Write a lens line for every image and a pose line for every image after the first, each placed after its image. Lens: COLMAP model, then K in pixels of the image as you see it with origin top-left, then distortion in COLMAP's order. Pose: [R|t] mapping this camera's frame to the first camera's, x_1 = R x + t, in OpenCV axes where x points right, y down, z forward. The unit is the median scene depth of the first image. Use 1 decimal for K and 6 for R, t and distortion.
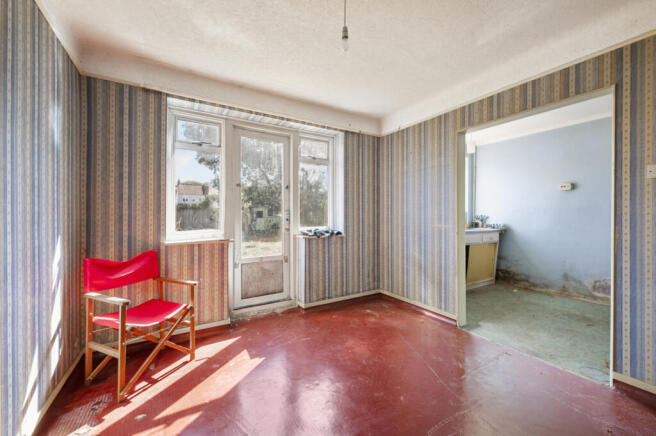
lens RADIAL K [[260.0, 0, 338.0], [0, 260.0, 217.8], [0, 0, 1]] dist [0.000279, -0.000009]
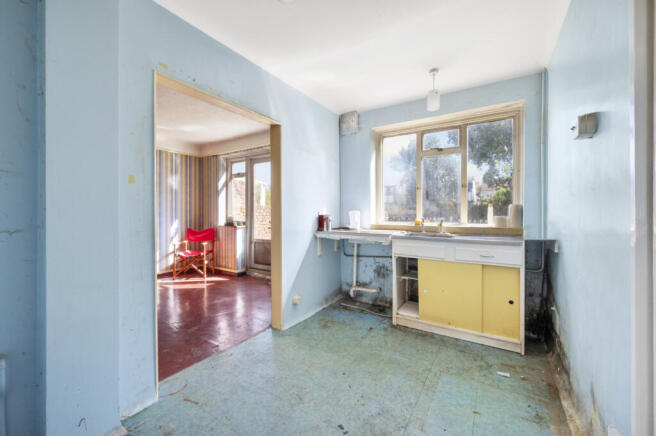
lens RADIAL K [[260.0, 0, 338.0], [0, 260.0, 217.8], [0, 0, 1]] dist [0.000279, -0.000009]
pose [[0.449083, 0.013179, -0.893393, 1.399290], [-0.017444, 0.999830, 0.005980, 0.007901], [0.893320, 0.012899, 0.449236, 0.765693]]
